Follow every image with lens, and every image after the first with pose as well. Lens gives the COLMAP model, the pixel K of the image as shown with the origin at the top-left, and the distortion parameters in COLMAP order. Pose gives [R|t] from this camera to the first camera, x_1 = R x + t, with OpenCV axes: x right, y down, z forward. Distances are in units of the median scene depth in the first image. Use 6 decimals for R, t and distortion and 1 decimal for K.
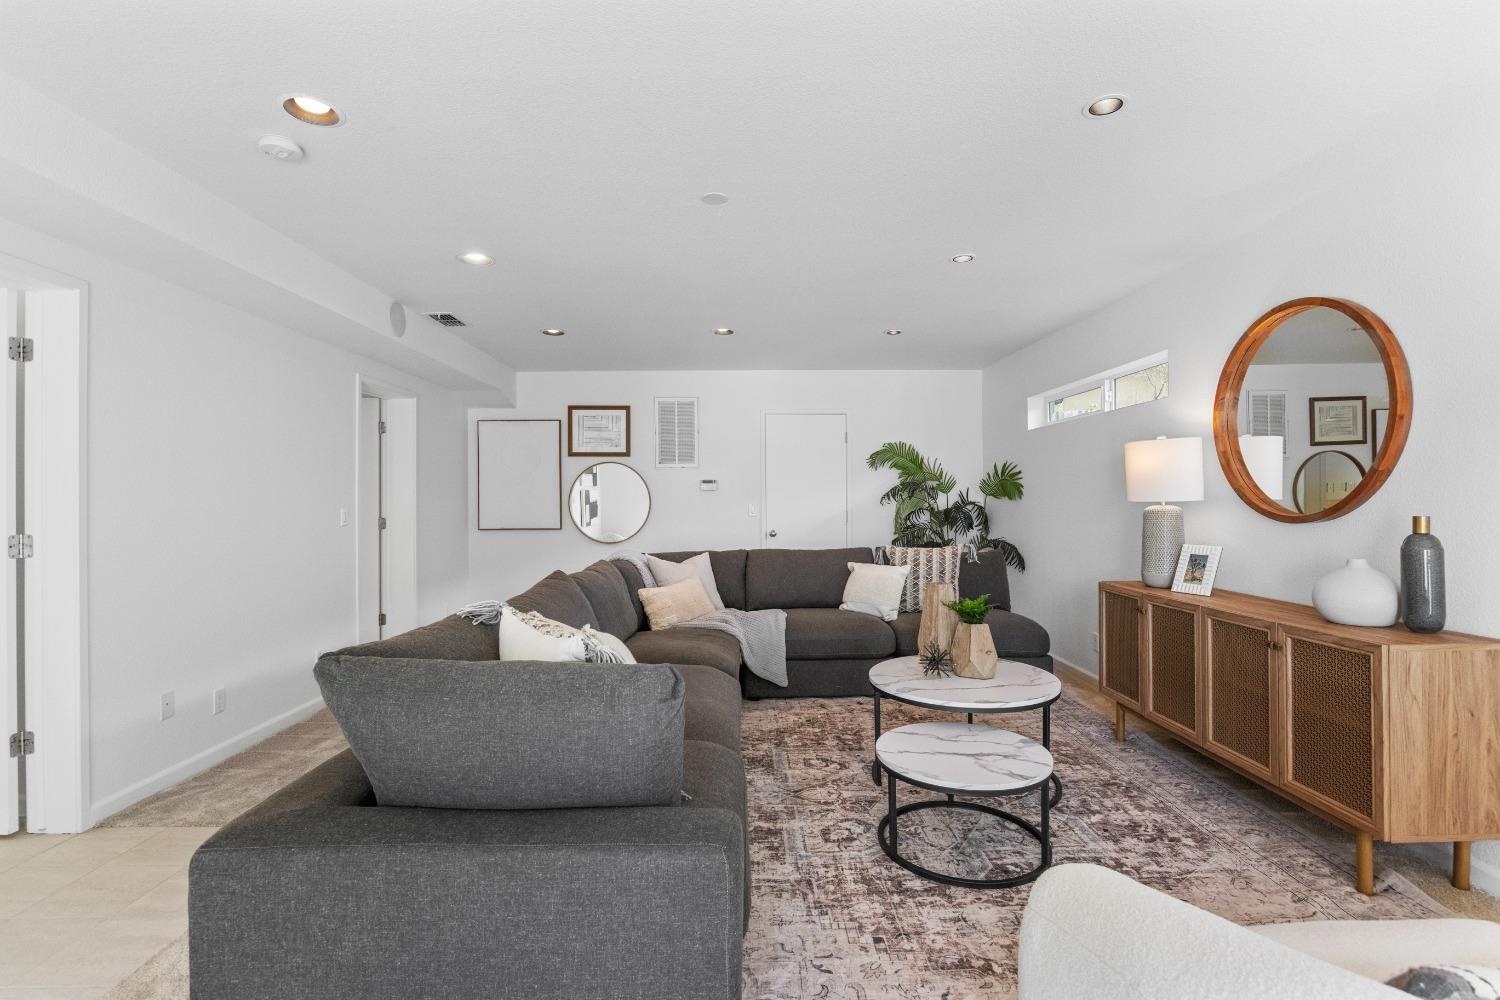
lens RADIAL K [[718.2, 0, 750.6], [0, 718.2, 500.7], [0, 0, 1]] dist [-0.002874, -0.000122]
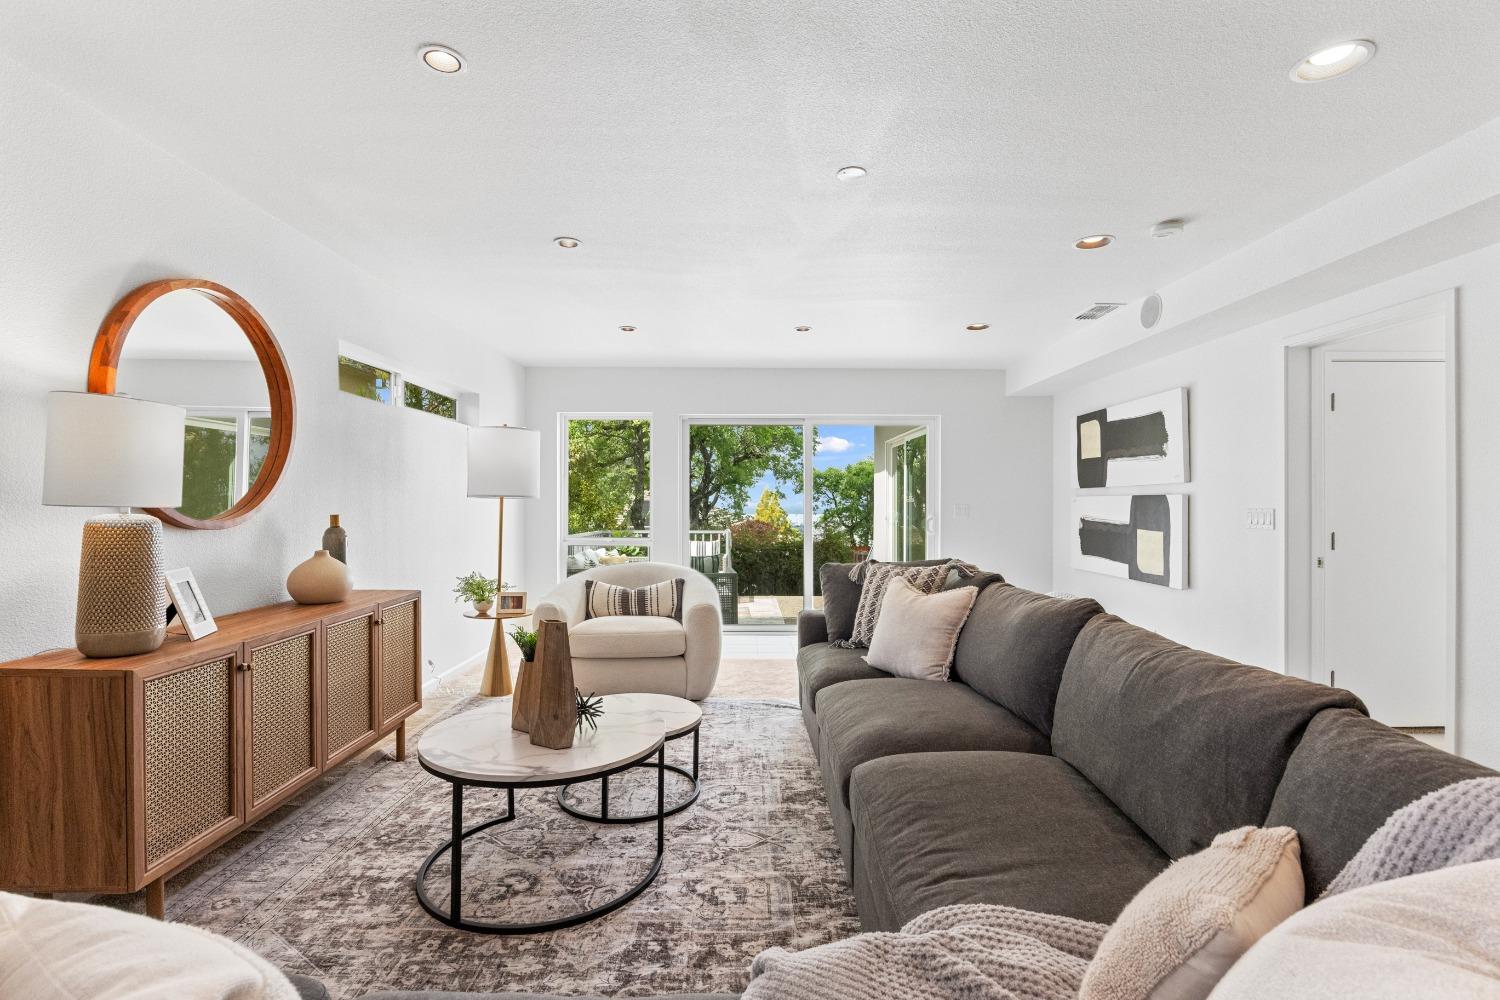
lens RADIAL K [[718.2, 0, 750.1], [0, 718.2, 501.6], [0, 0, 1]] dist [-0.002874, -0.000122]
pose [[-0.999904, 0.003750, 0.013357, 0.071416], [0.003723, 0.999991, -0.002067, -0.000110], [-0.013365, -0.002017, -0.999909, 1.976842]]
